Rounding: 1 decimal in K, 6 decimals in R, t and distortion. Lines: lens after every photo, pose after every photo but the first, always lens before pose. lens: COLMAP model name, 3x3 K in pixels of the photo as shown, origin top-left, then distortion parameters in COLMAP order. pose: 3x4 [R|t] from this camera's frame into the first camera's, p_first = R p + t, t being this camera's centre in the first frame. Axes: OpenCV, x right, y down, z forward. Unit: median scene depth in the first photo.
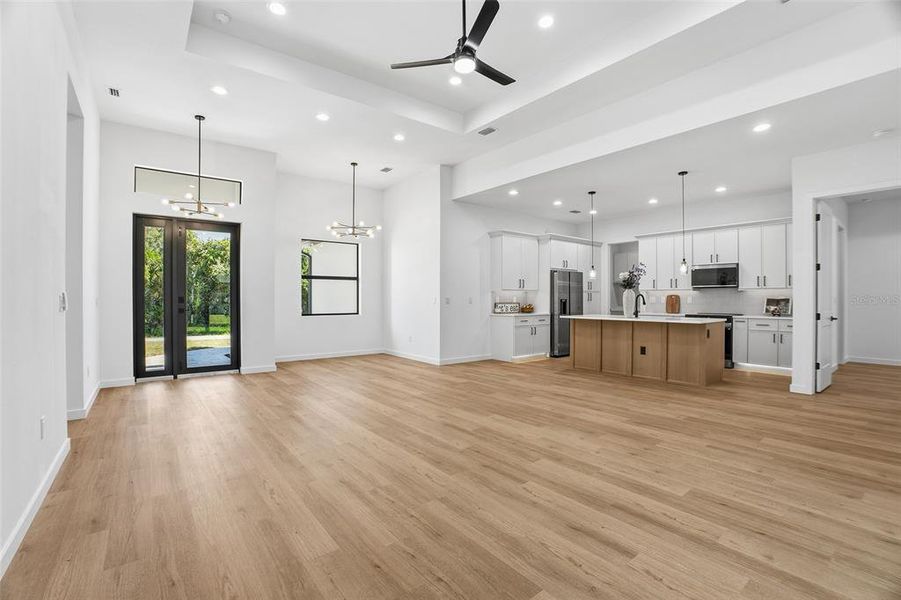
lens RADIAL K [[403.4, 0, 443.9], [0, 403.4, 303.1], [0, 0, 1]] dist [-0.075409, 0.021290]
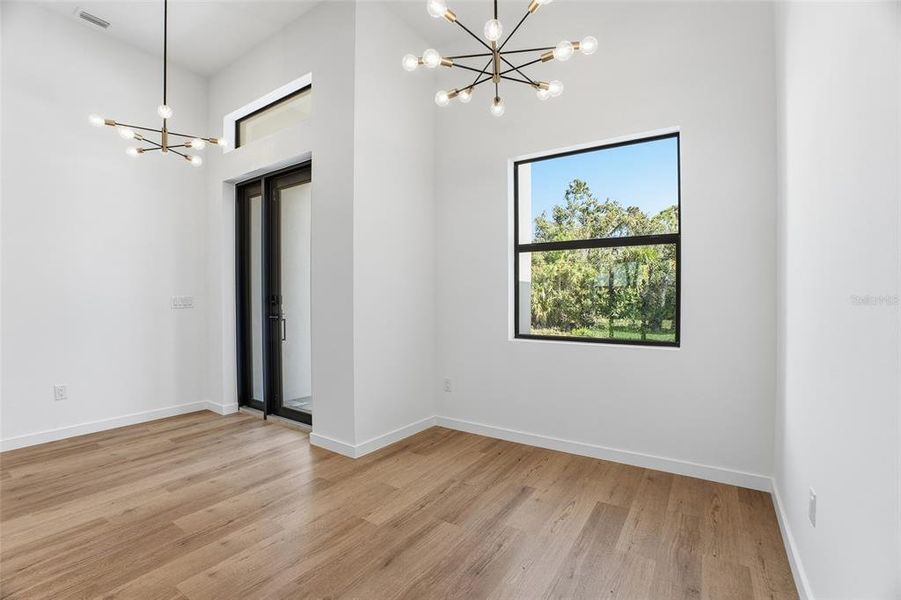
lens RADIAL K [[403.4, 0, 443.9], [0, 403.4, 303.1], [0, 0, 1]] dist [-0.075409, 0.021290]
pose [[0.324213, 0.010348, -0.945928, 0.041151], [-0.013064, 0.999894, 0.006461, -0.010657], [0.945894, 0.010263, 0.324314, 1.014604]]
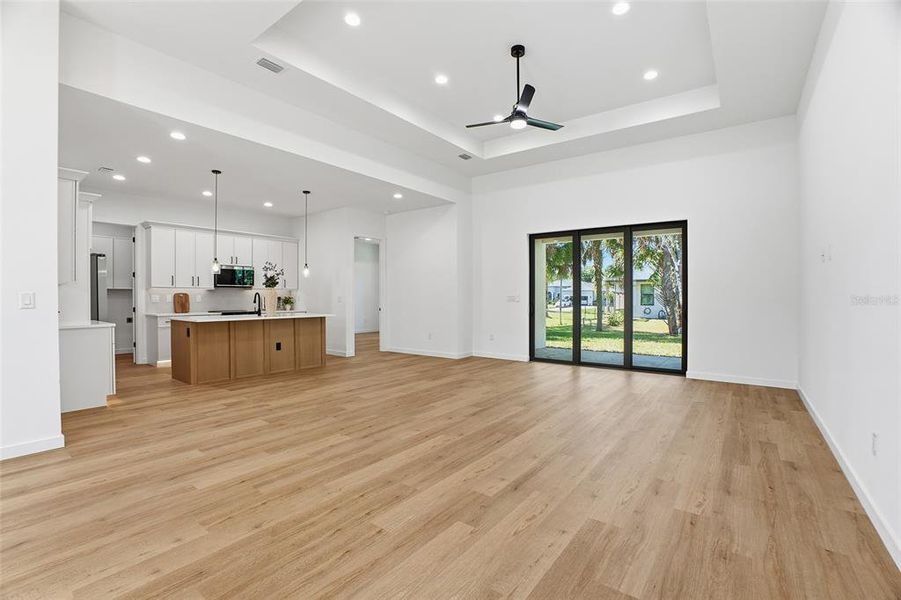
lens RADIAL K [[403.4, 0, 443.9], [0, 403.4, 303.1], [0, 0, 1]] dist [-0.075409, 0.021290]
pose [[-0.255891, -0.012075, 0.966630, -0.615454], [0.006916, 0.999874, 0.014321, -0.007669], [-0.966681, 0.010350, -0.255775, 0.820769]]
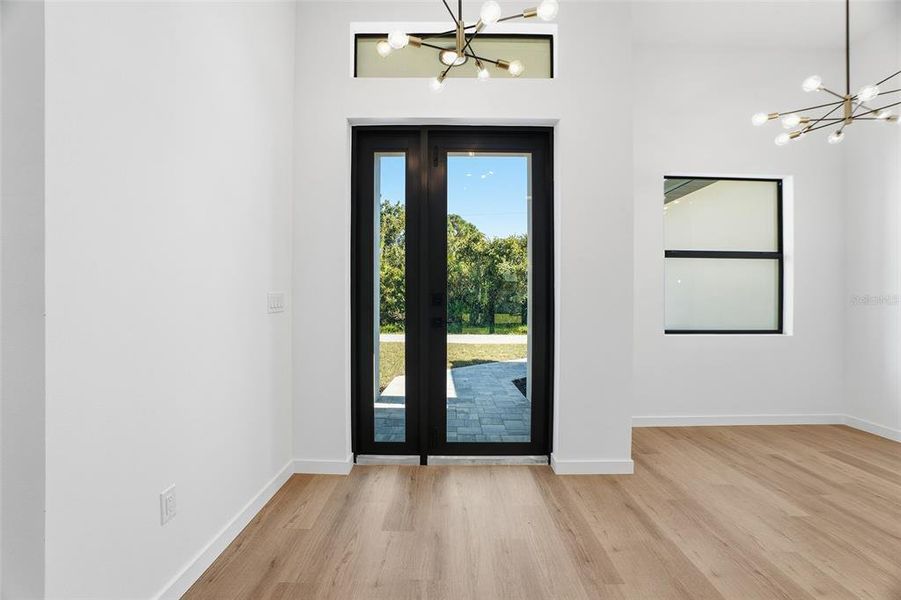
lens RADIAL K [[403.4, 0, 443.9], [0, 403.4, 303.1], [0, 0, 1]] dist [-0.075409, 0.021290]
pose [[0.786502, 0.010881, -0.617492, -0.349530], [-0.009634, 0.999939, 0.005350, -0.006586], [0.617513, 0.001741, 0.786559, 0.597944]]
